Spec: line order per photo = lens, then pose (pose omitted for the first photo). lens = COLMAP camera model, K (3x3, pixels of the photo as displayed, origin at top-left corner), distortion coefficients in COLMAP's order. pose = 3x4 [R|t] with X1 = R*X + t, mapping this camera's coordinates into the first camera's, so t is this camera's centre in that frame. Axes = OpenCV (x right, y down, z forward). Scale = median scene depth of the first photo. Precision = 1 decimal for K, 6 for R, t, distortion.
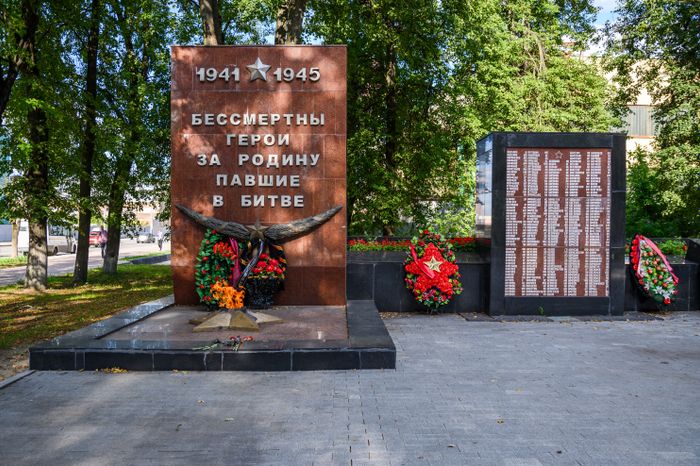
lens RADIAL K [[603.5, 0, 345.9], [0, 603.5, 239.2], [0, 0, 1]] dist [-0.046357, 0.010653]
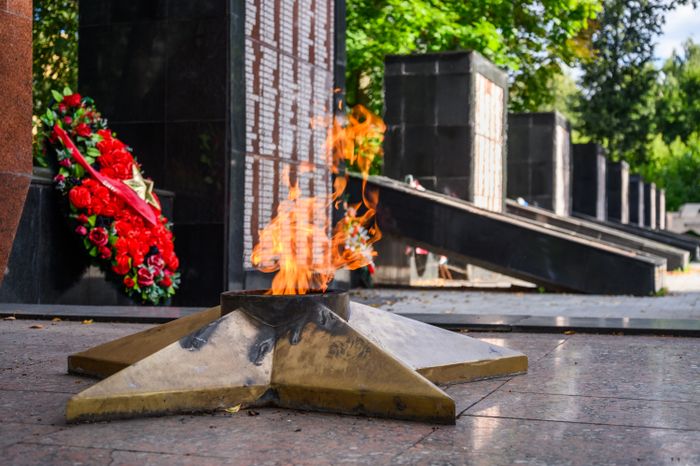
lens RADIAL K [[1022.5, 0, 351.2], [0, 1022.5, 230.1], [0, 0, 1]] dist [-0.005322, 0.000000]
pose [[0.361472, 0.004191, 0.932374, -0.381890], [0.012806, 0.999873, -0.009459, 0.075656], [-0.932295, 0.015360, 0.361373, 0.670283]]
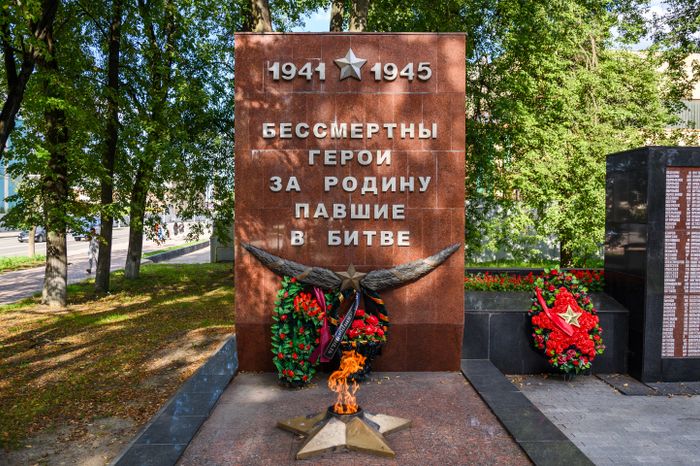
lens RADIAL K [[581.1, 0, 352.9], [0, 581.1, 227.5], [0, 0, 1]] dist [-0.043109, 0.002239]
pose [[0.999999, 0.000053, 0.001566, -0.138514], [-0.000058, 0.999993, 0.003678, -0.076698], [-0.001566, -0.003678, 0.999992, 0.258888]]
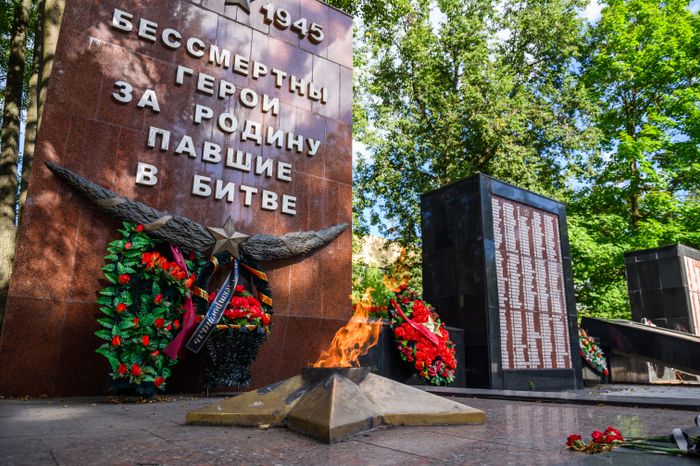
lens RADIAL K [[472.4, 0, 353.7], [0, 472.4, 236.8], [0, 0, 1]] dist [-0.032894, -0.000129]
pose [[0.819451, 0.144085, 0.554742, -0.270912], [0.009159, 0.964470, -0.264035, 0.088384], [-0.573076, 0.221445, 0.789016, 0.583414]]
